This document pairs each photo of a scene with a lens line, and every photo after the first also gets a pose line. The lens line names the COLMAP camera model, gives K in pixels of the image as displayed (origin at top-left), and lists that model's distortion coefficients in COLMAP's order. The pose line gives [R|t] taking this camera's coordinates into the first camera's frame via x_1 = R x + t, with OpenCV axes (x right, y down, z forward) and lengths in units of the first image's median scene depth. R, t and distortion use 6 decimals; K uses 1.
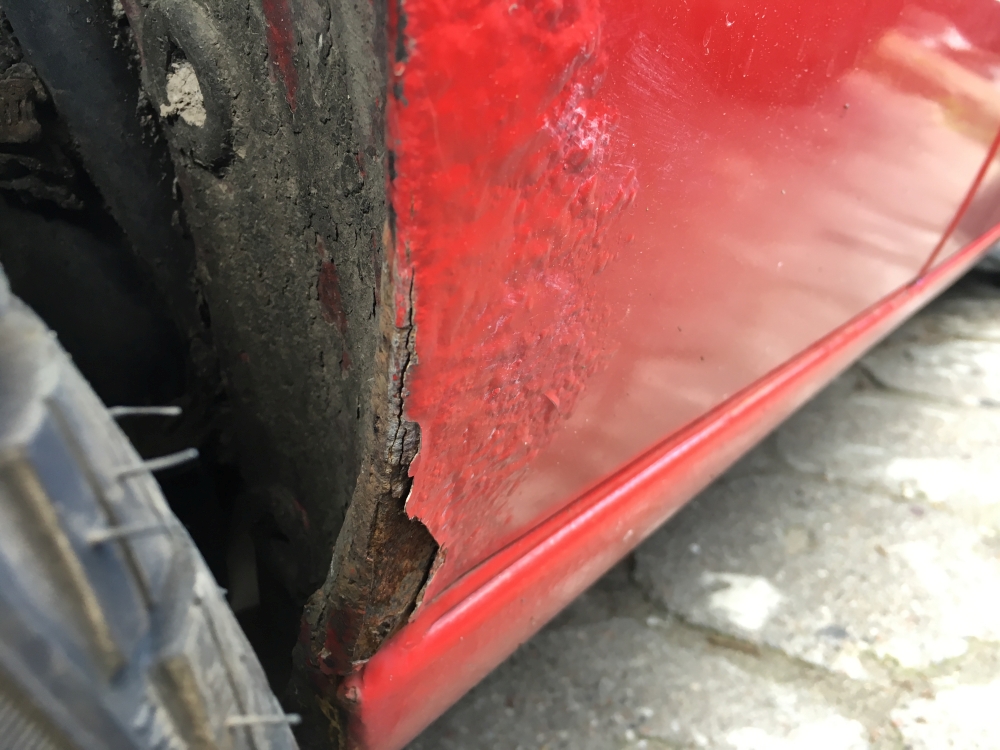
lens RADIAL K [[875.8, 0, 500.6], [0, 875.8, 372.5], [0, 0, 1]] dist [0.048197, -0.094000]
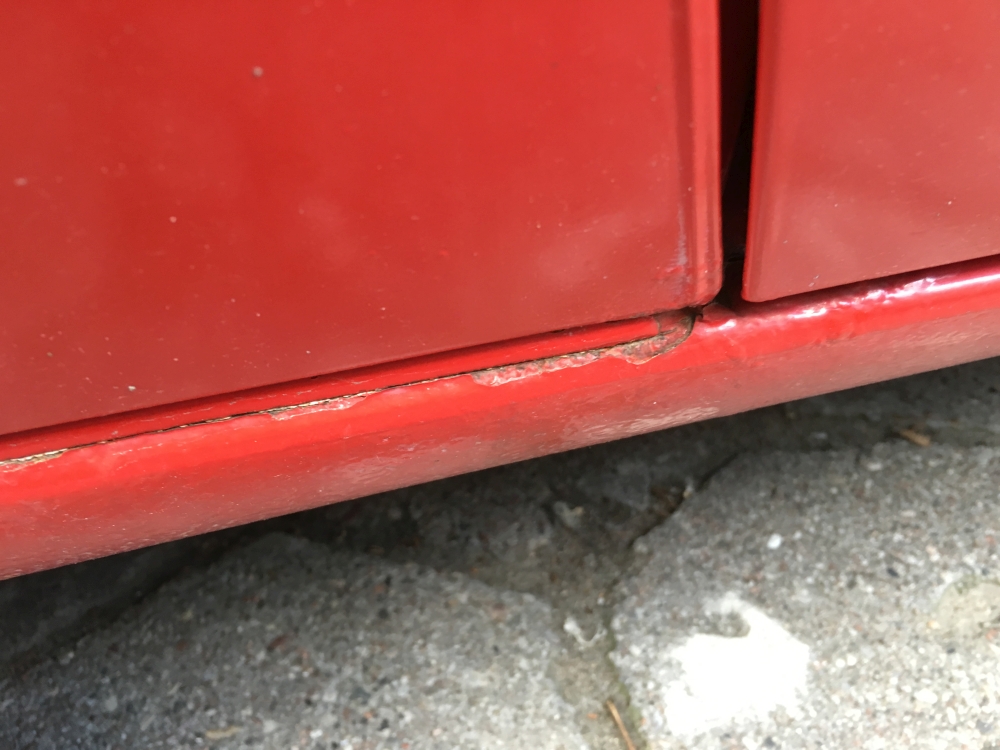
lens RADIAL K [[875.8, 0, 498.7], [0, 875.8, 374.9], [0, 0, 1]] dist [0.048197, -0.094000]
pose [[0.766637, 0.335550, -0.547426, 1.742257], [-0.128595, 0.915546, 0.381103, -0.519111], [0.629072, -0.221772, 0.745041, 2.168586]]
